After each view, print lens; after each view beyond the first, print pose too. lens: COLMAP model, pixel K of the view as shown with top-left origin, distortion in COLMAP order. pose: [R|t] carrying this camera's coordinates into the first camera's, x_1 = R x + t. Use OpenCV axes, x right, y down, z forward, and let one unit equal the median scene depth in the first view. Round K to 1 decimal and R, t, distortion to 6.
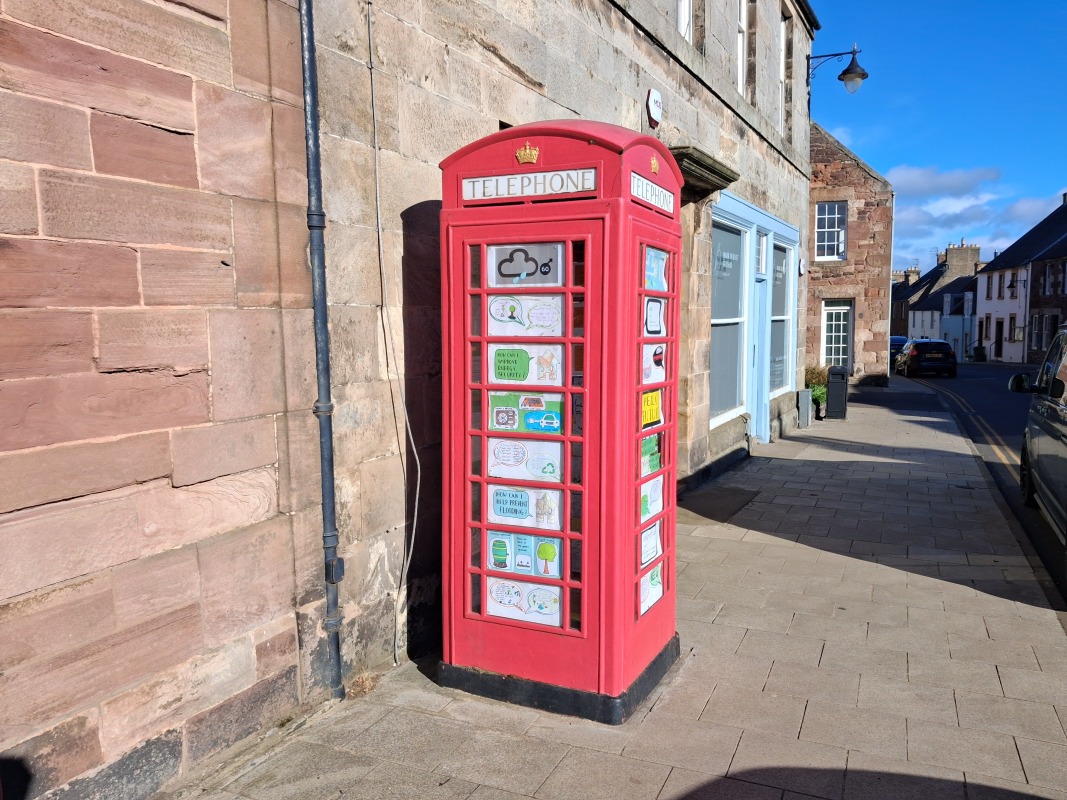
lens RADIAL K [[828.7, 0, 557.0], [0, 828.7, 408.2], [0, 0, 1]] dist [0.089608, -0.212893]
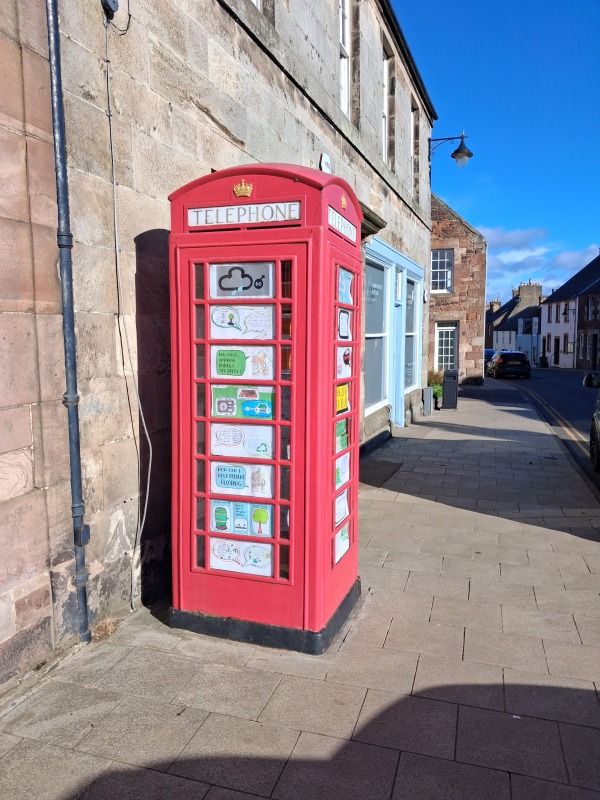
lens RADIAL K [[619.3, 0, 294.4], [0, 619.3, 405.2], [0, 0, 1]] dist [0.037263, -0.055571]
pose [[0.995527, -0.005465, 0.094318, -0.045740], [0.005129, 0.999980, 0.003797, 0.006588], [-0.094337, -0.003296, 0.995535, 0.084917]]
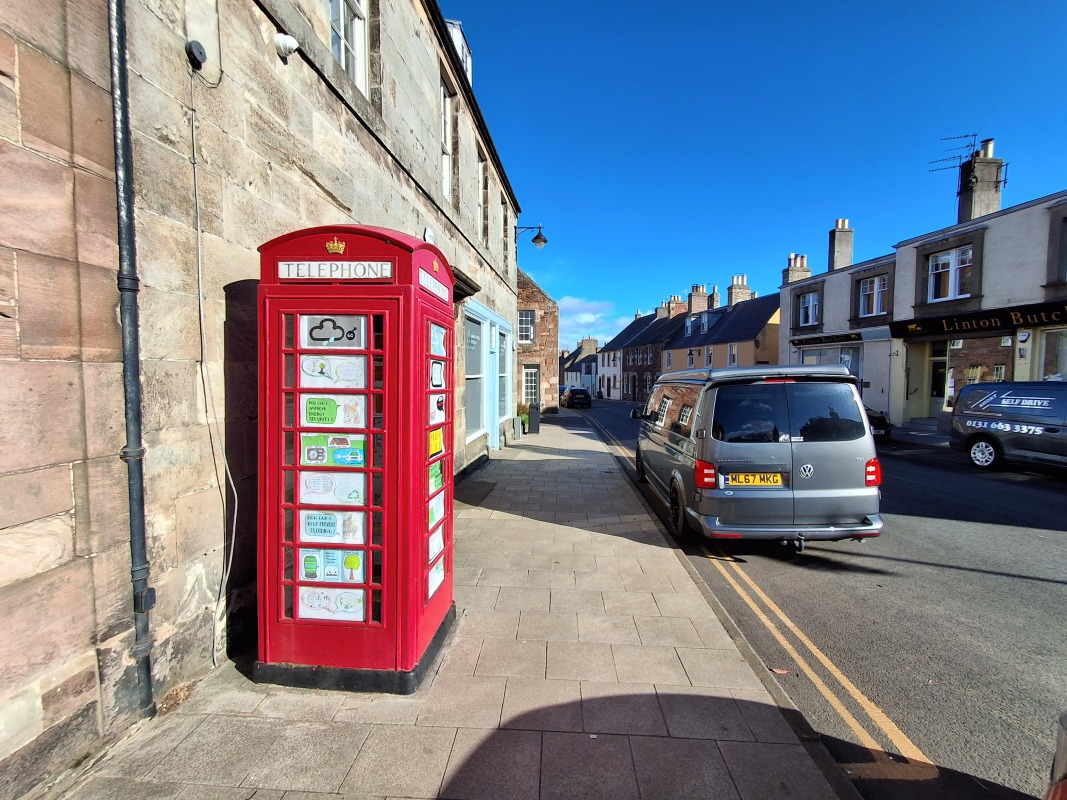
lens RADIAL K [[479.8, 0, 539.4], [0, 479.8, 399.7], [0, 0, 1]] dist [0.011070, -0.009245]
pose [[0.939140, -0.001656, 0.343531, 0.004054], [0.020091, 0.998542, -0.050111, -0.026106], [-0.342947, 0.053963, 0.937803, 0.208772]]
